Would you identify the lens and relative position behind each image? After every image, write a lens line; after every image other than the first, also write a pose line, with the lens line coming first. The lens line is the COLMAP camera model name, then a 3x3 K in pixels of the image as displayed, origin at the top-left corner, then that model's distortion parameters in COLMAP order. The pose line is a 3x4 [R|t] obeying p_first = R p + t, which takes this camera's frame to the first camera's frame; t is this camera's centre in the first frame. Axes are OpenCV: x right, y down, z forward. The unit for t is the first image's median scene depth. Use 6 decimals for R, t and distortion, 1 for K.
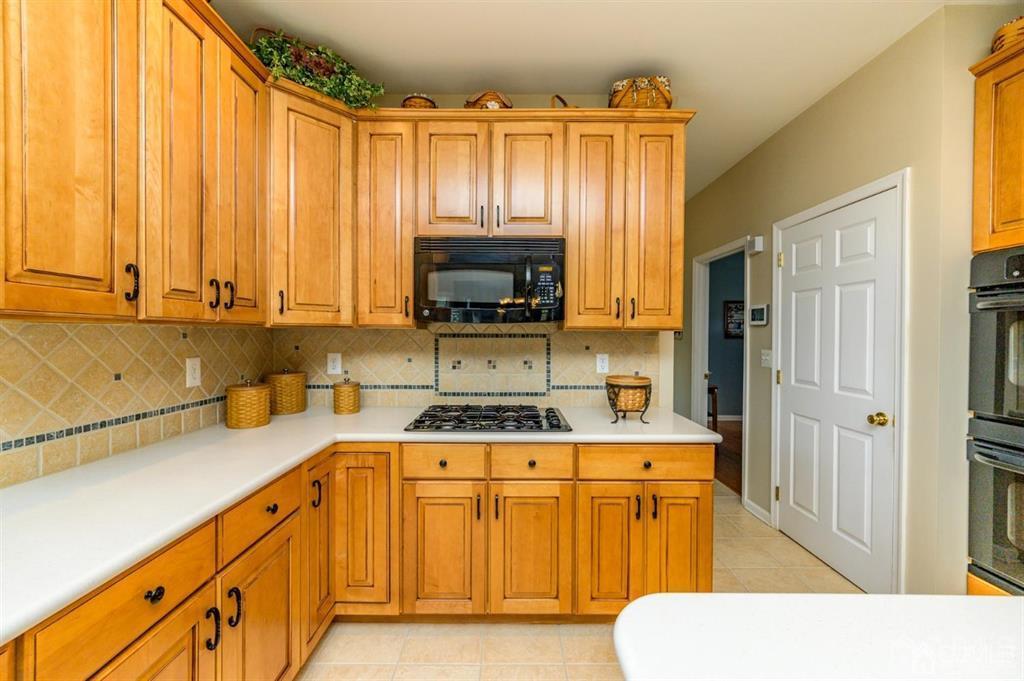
lens RADIAL K [[403.2, 0, 512.0], [0, 403.2, 335.4], [0, 0, 1]] dist [0.000679, 0.000135]
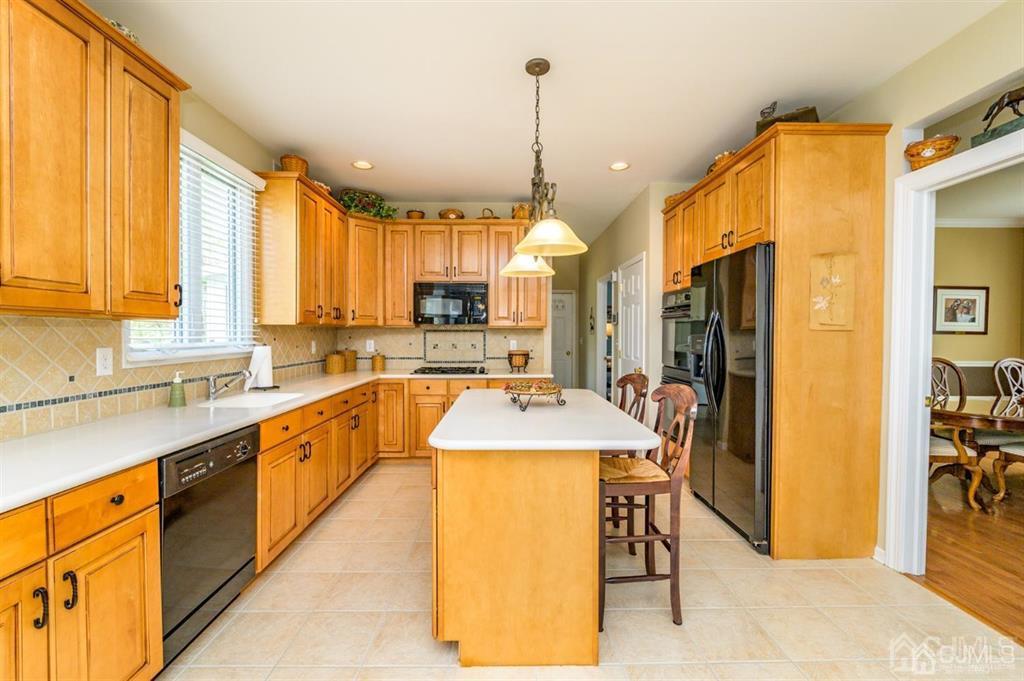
lens RADIAL K [[435.3, 0, 510.9], [0, 435.3, 338.9], [0, 0, 1]] dist [-0.002630, -0.000616]
pose [[0.999920, -0.003612, 0.012102, 0.220597], [0.003578, 0.999990, 0.002810, 0.037244], [-0.012112, -0.002766, 0.999923, -1.203317]]
